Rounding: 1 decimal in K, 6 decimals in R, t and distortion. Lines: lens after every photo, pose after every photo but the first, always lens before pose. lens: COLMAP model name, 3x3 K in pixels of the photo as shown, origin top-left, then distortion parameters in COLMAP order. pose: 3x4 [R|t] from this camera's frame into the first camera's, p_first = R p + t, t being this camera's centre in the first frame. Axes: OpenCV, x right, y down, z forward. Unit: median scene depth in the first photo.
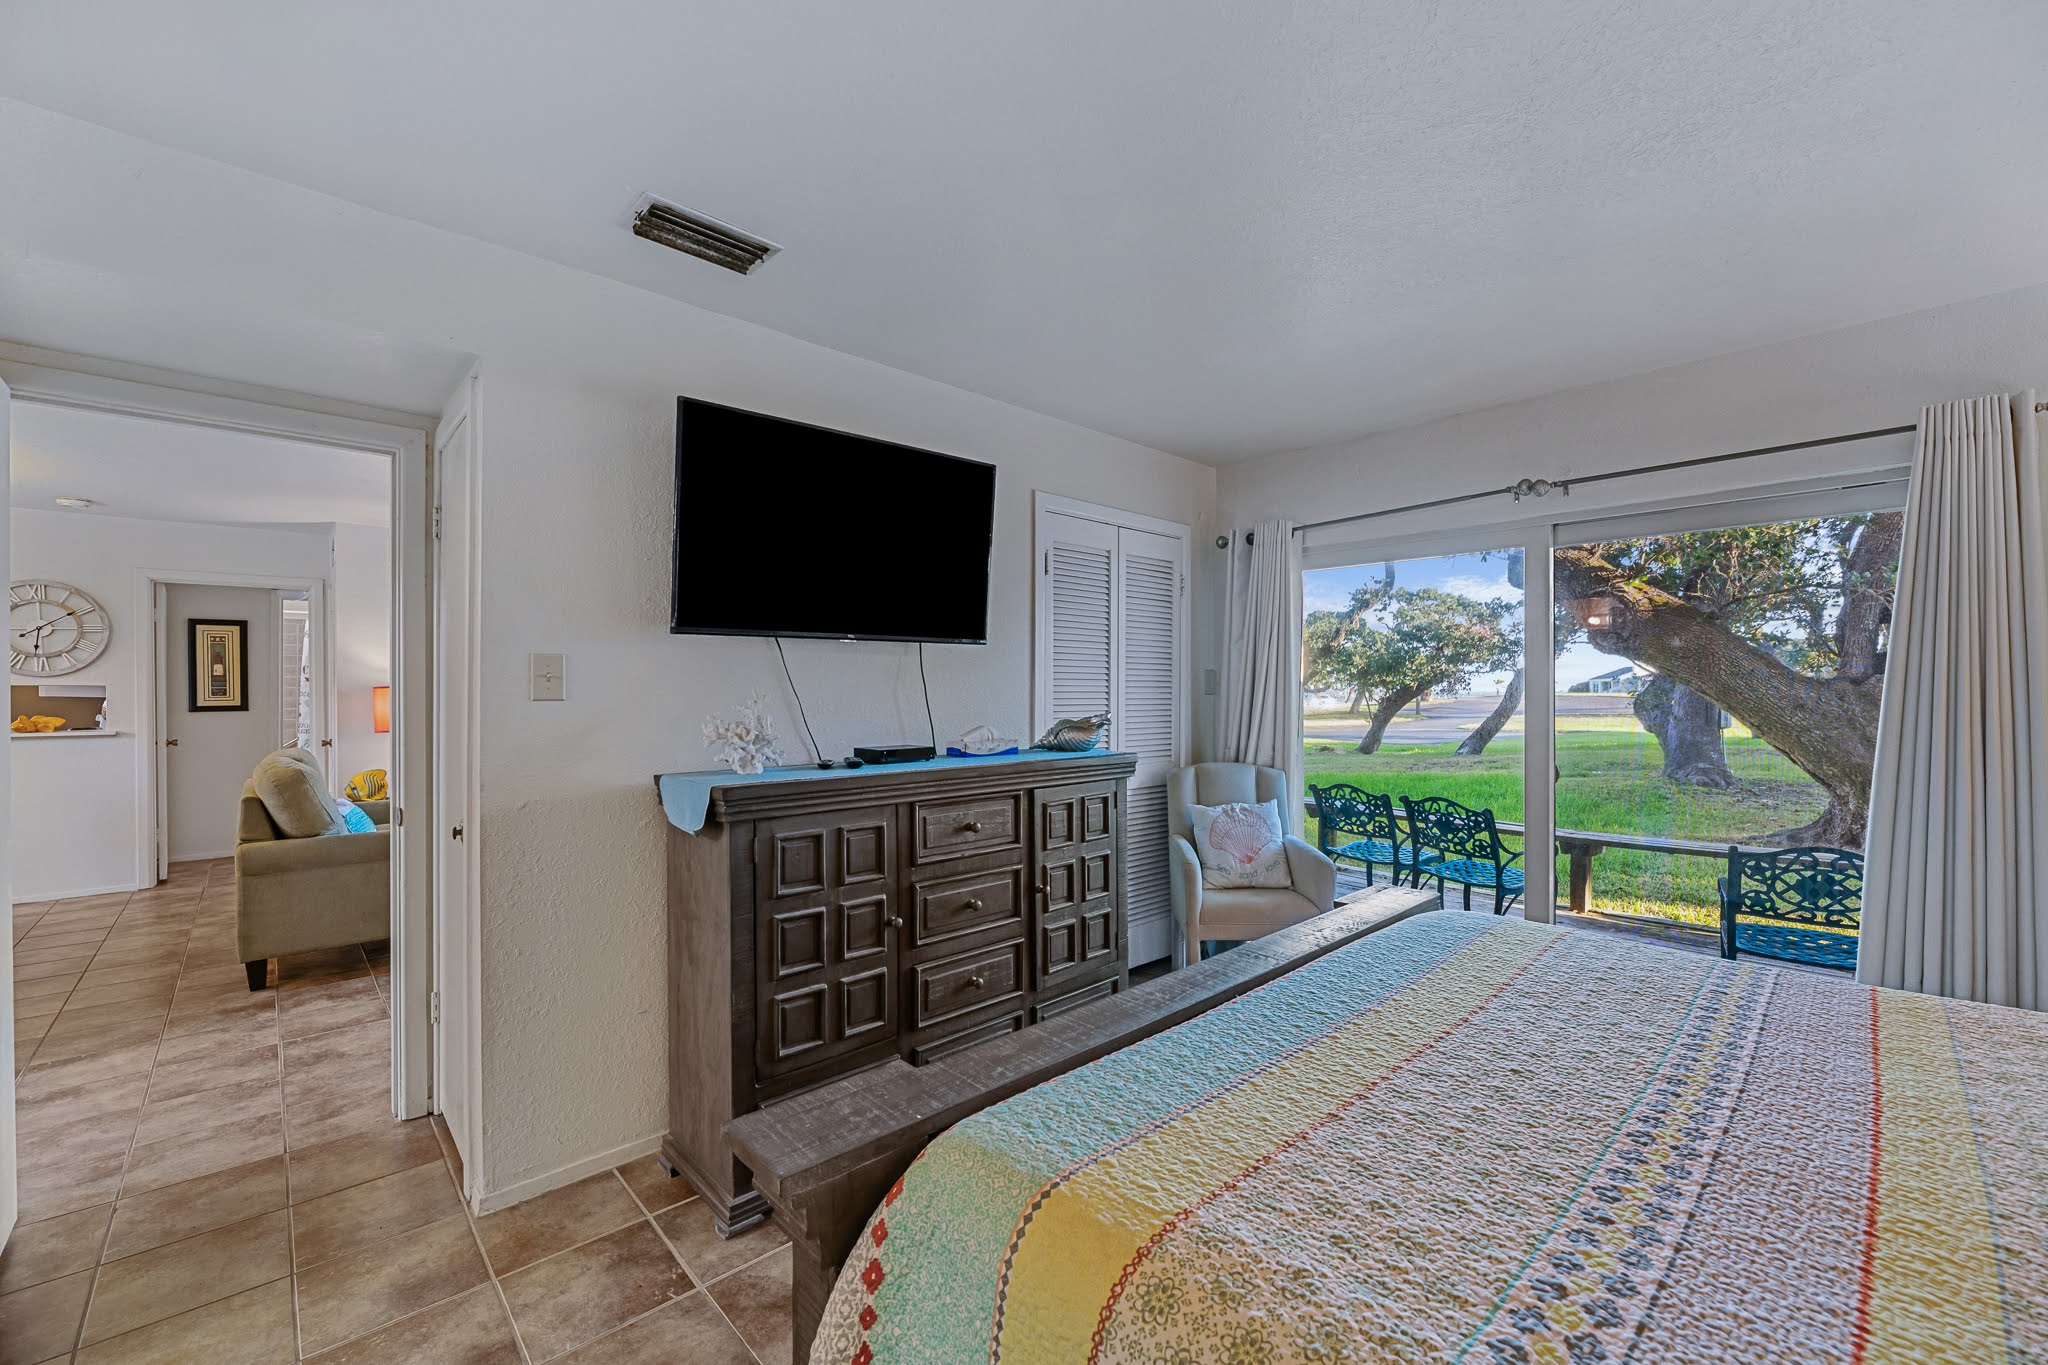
lens RADIAL K [[833.7, 0, 1029.8], [0, 833.7, 698.0], [0, 0, 1]] dist [-0.000648, -0.000129]
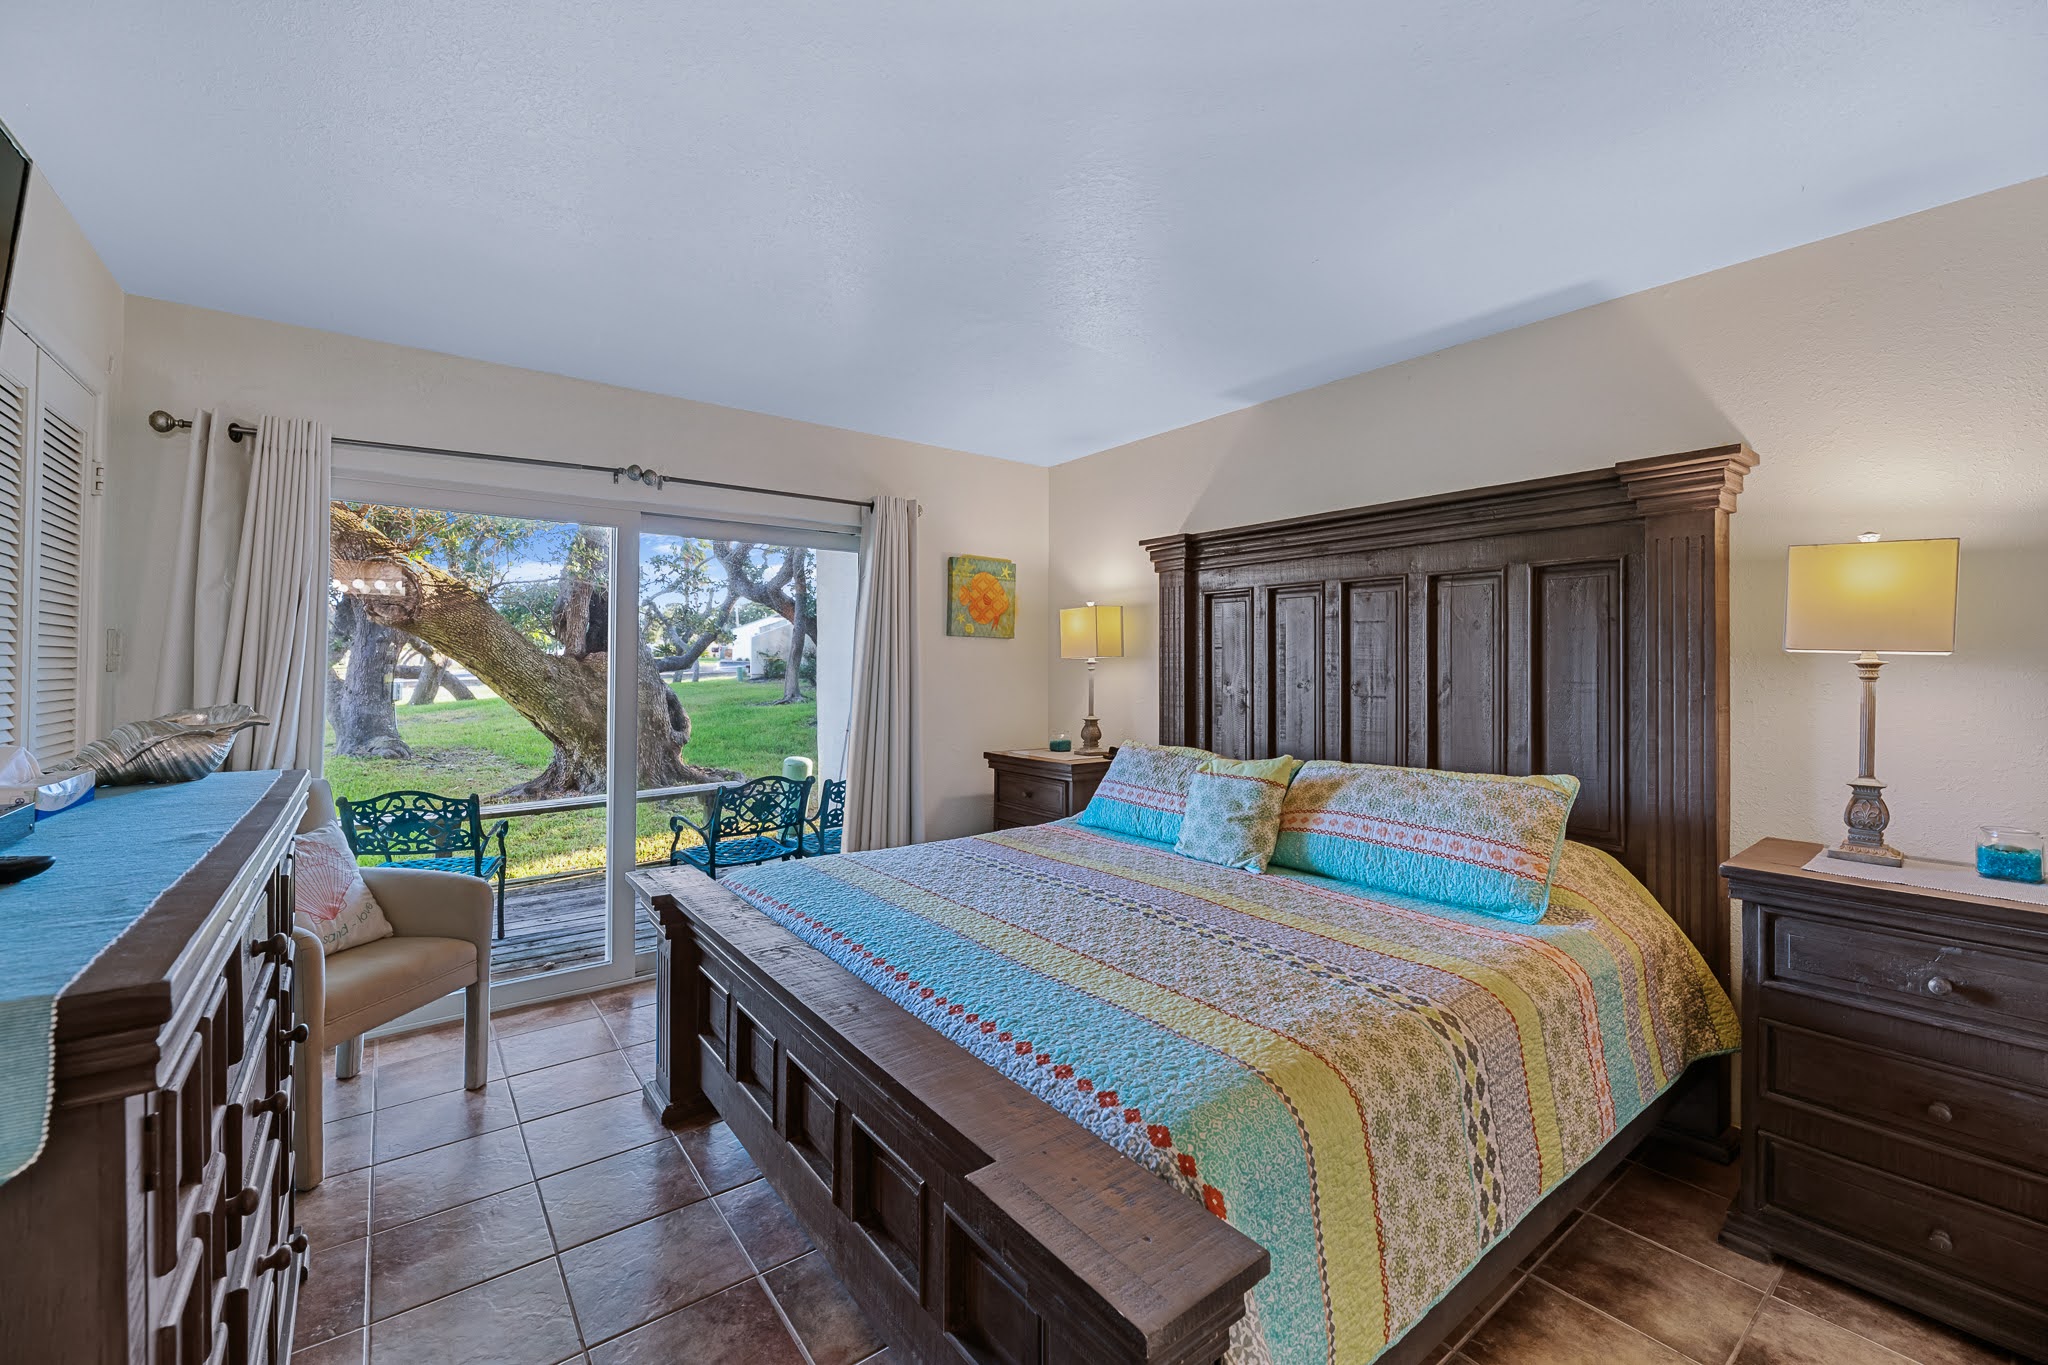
lens RADIAL K [[838.3, 0, 1025.6], [0, 838.3, 657.5], [0, 0, 1]] dist [-0.000248, -0.000022]
pose [[0.093178, 0.010128, 0.995598, -0.396524], [0.006573, 0.999920, -0.010787, -0.004292], [-0.995628, 0.007549, 0.093104, 0.394593]]
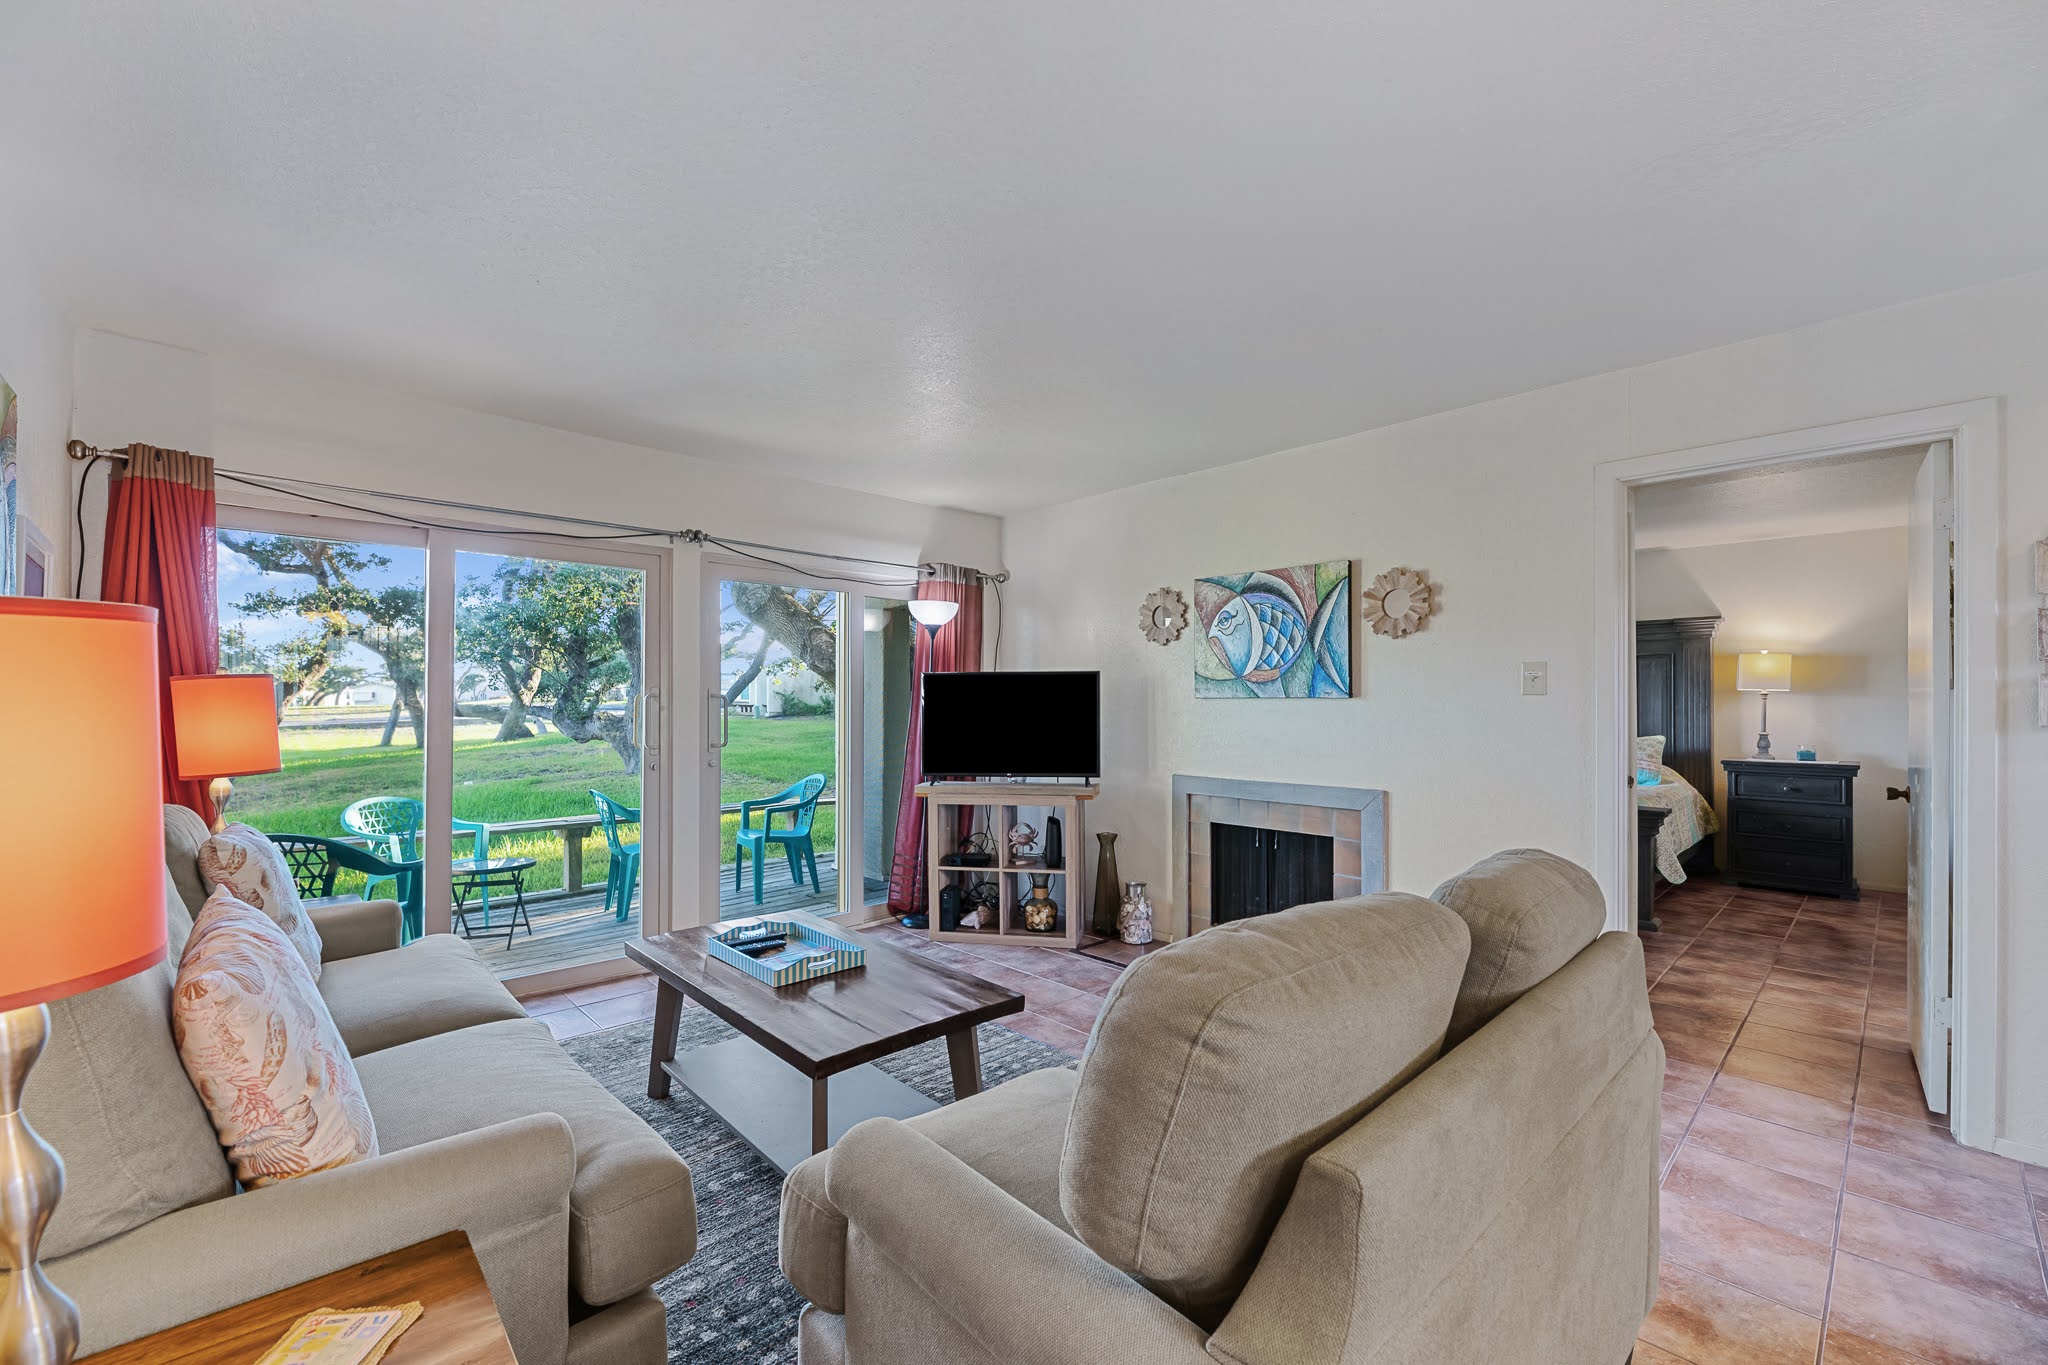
lens RADIAL K [[833.7, 0, 1029.8], [0, 833.7, 698.0], [0, 0, 1]] dist [-0.000648, -0.000129]
pose [[-0.008770, 0.009712, 0.999914, -1.034588], [0.007405, 0.999926, -0.009647, 0.005294], [-0.999934, 0.007320, -0.008841, 0.990592]]
